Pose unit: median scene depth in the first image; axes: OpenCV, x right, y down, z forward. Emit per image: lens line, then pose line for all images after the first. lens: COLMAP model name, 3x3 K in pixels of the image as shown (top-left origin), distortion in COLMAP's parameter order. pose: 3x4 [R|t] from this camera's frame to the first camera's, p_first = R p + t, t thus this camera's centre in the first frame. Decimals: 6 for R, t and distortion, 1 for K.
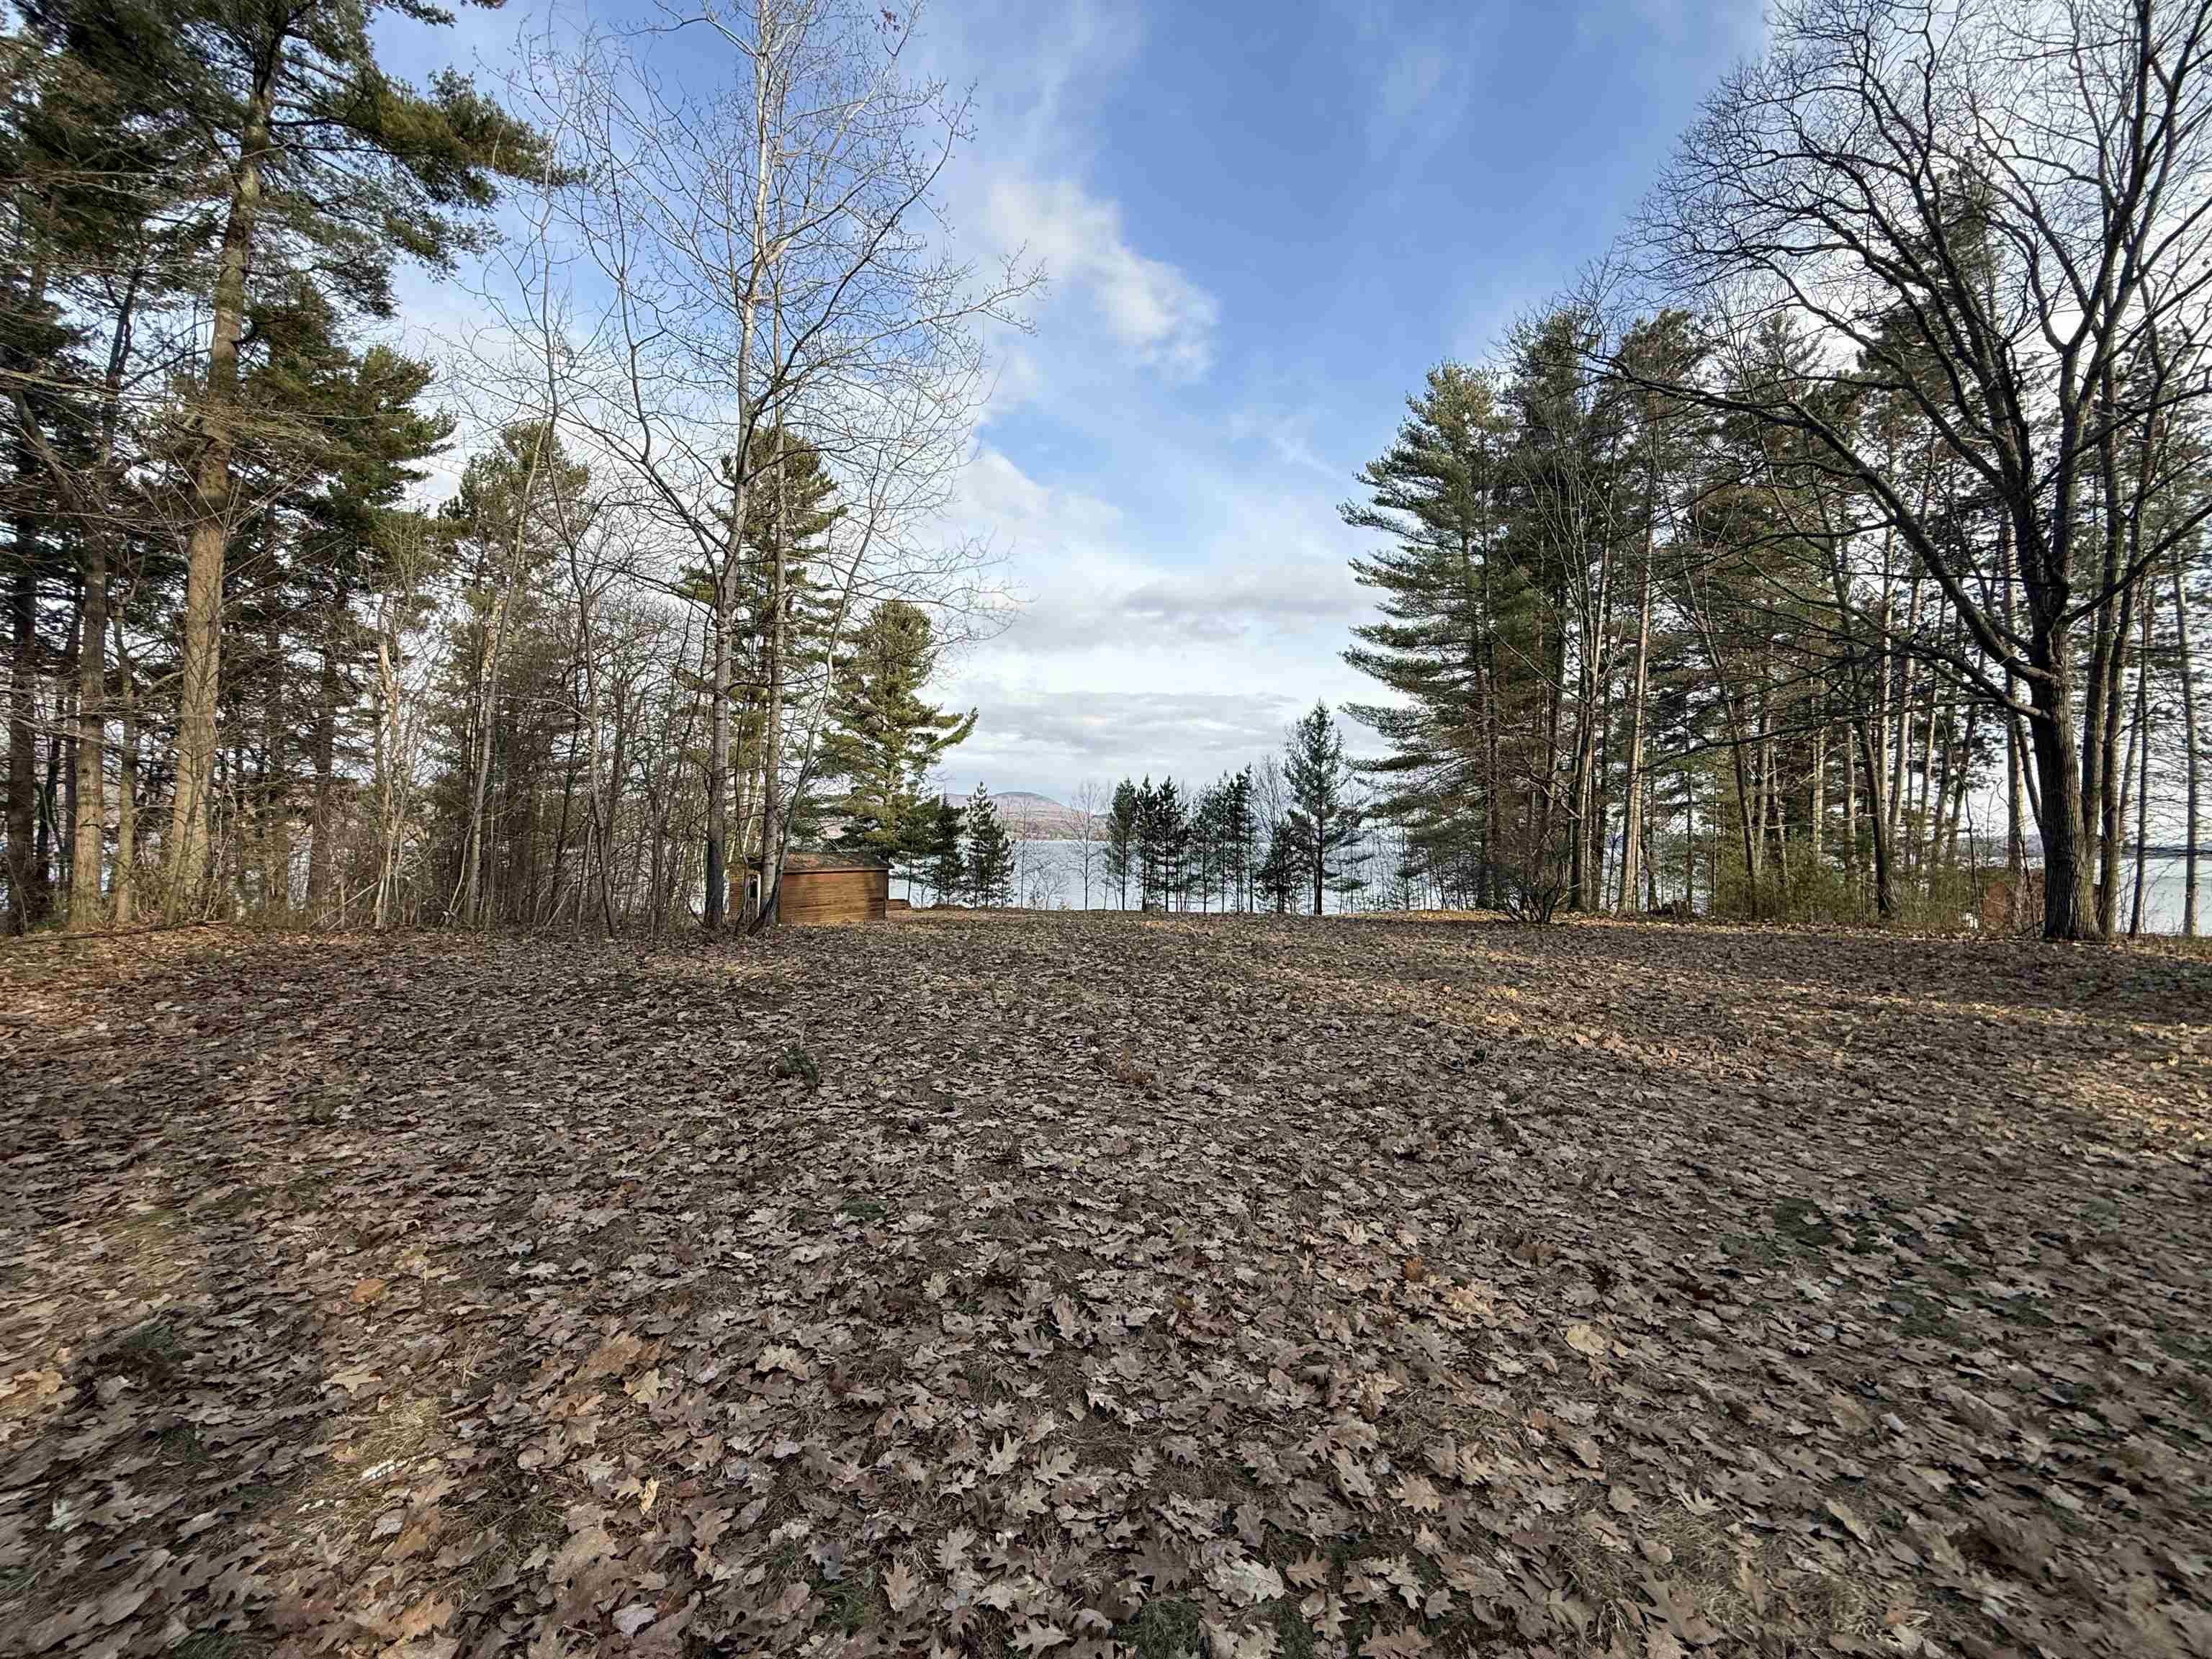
lens RADIAL K [[876.2, 0, 1103.3], [0, 876.2, 828.3], [0, 0, 1]] dist [0.002095, -0.000848]
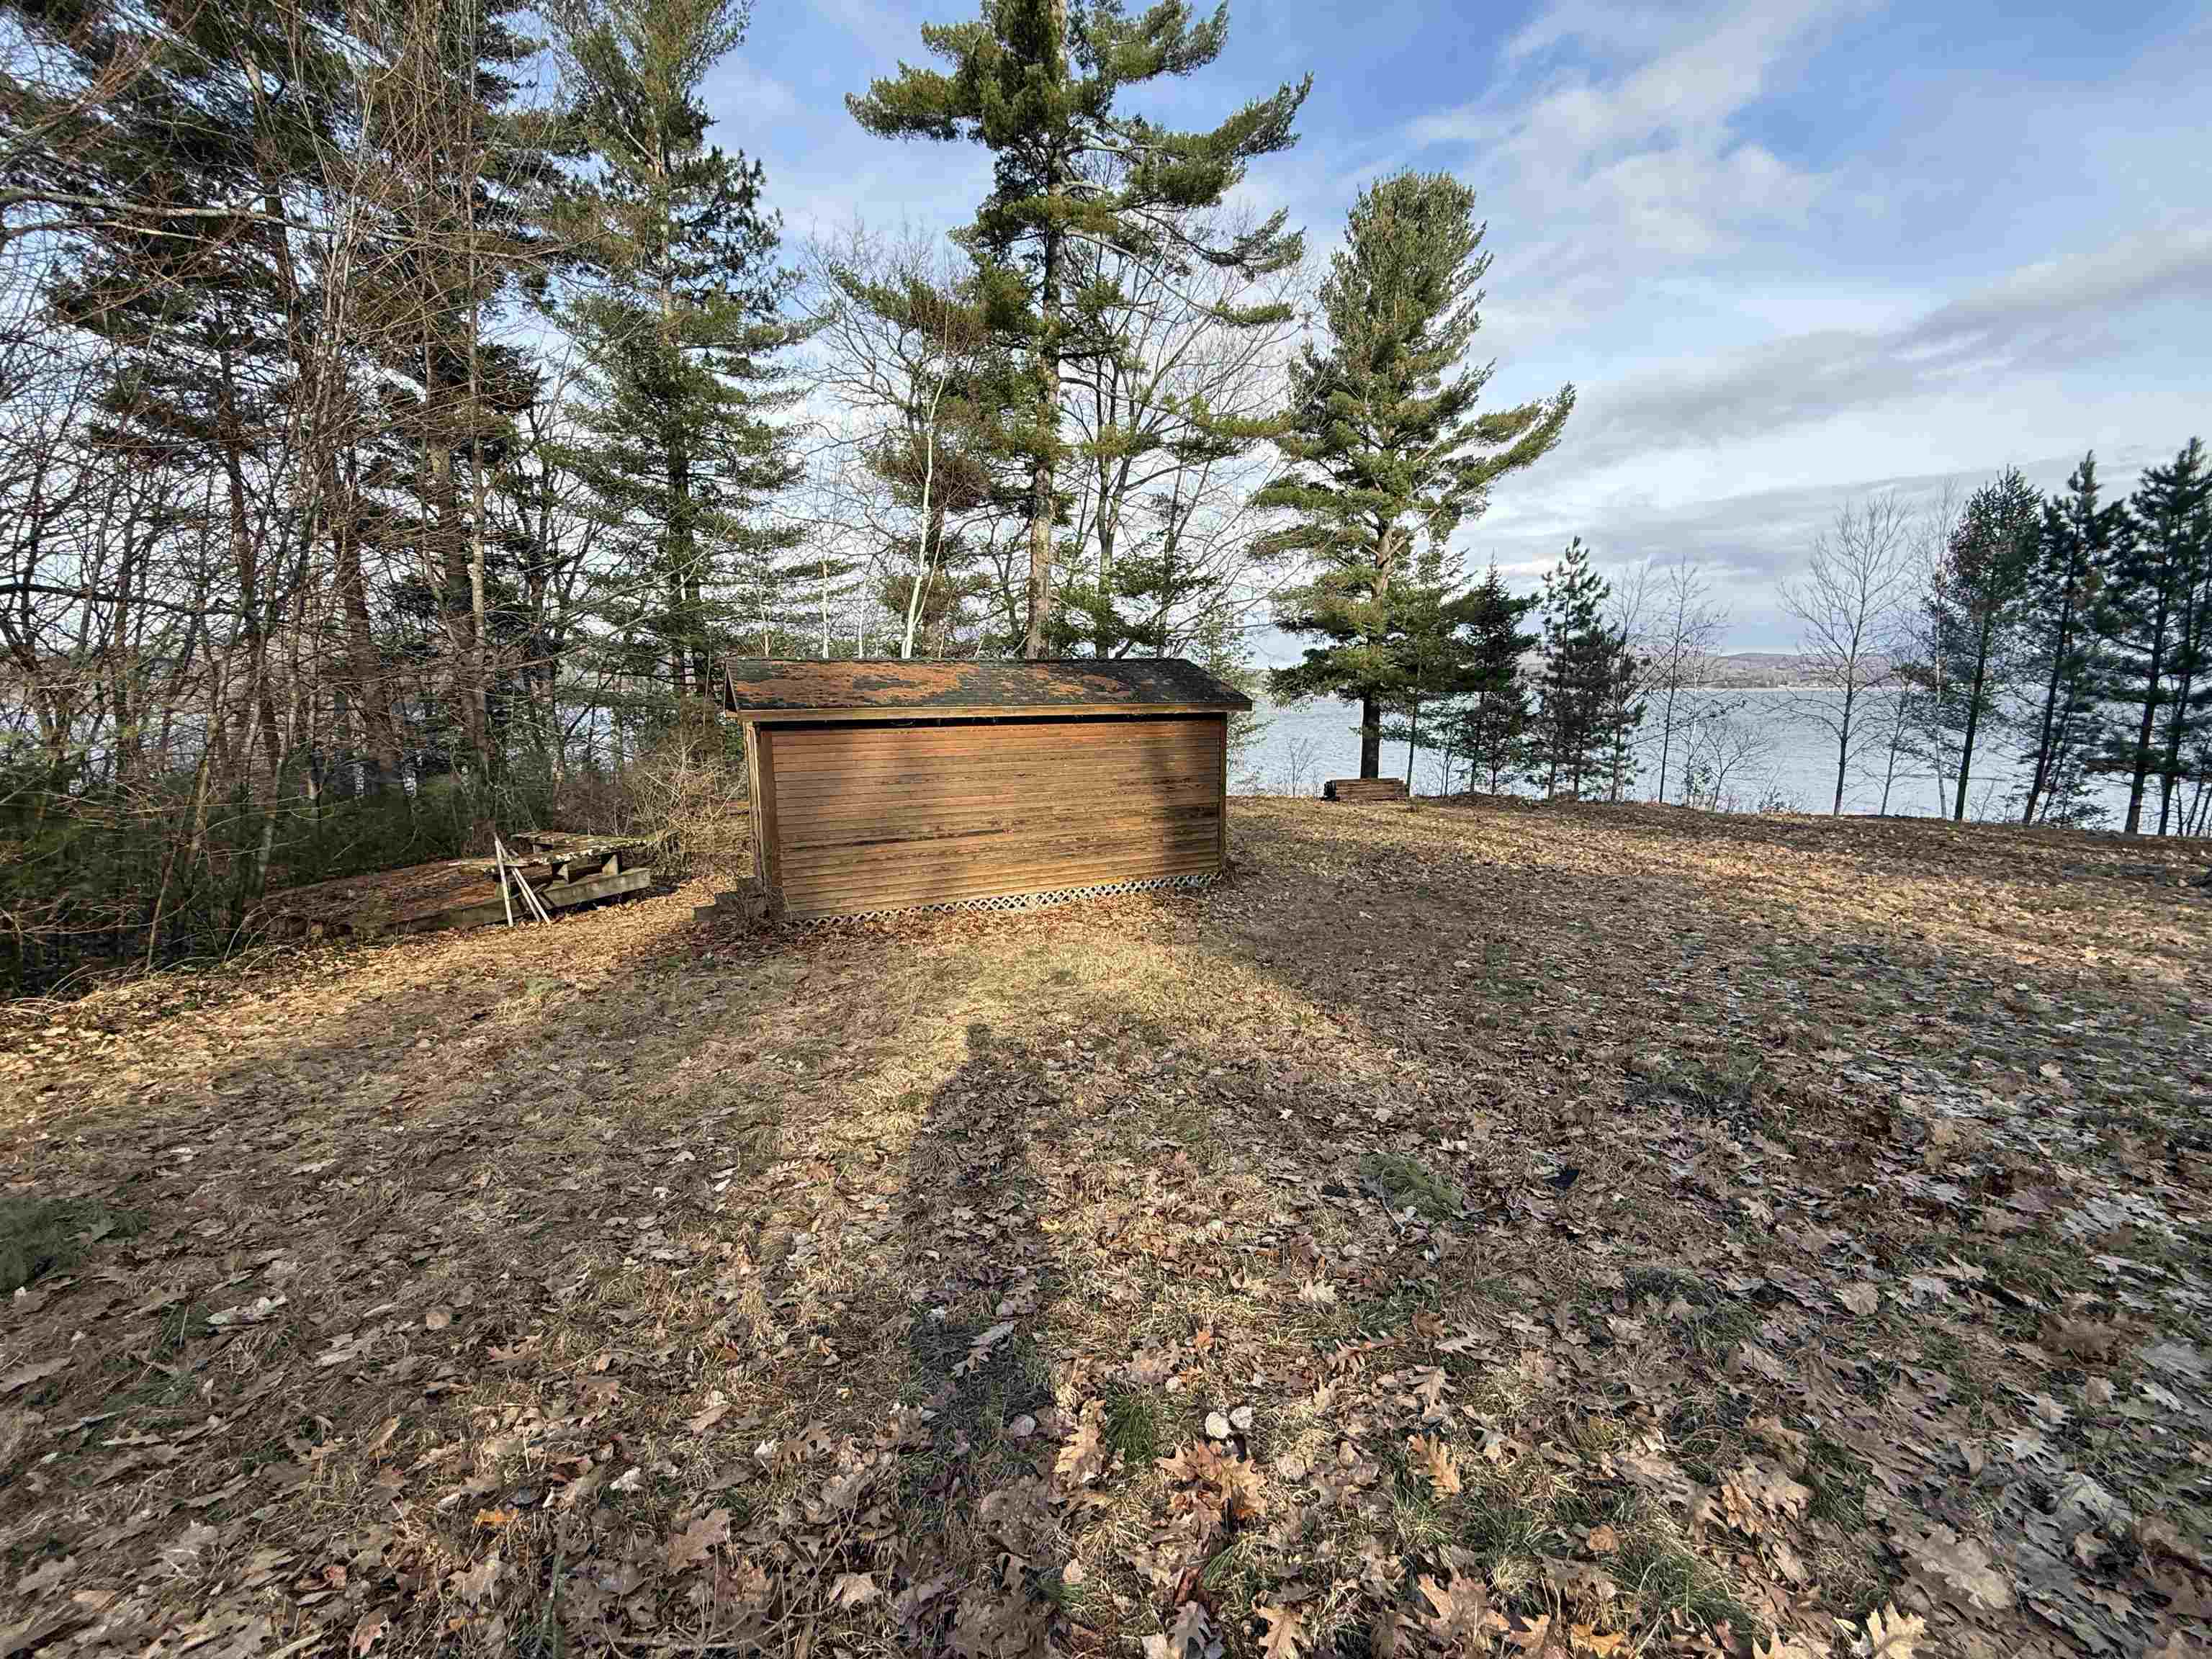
lens RADIAL K [[876.2, 0, 1105.7], [0, 876.2, 826.4], [0, 0, 1]] dist [0.002095, -0.000848]
pose [[0.818692, 0.058095, -0.571287, -0.068702], [0.032615, 0.988559, 0.147268, 0.025732], [0.573306, -0.139200, 0.807430, 0.457335]]
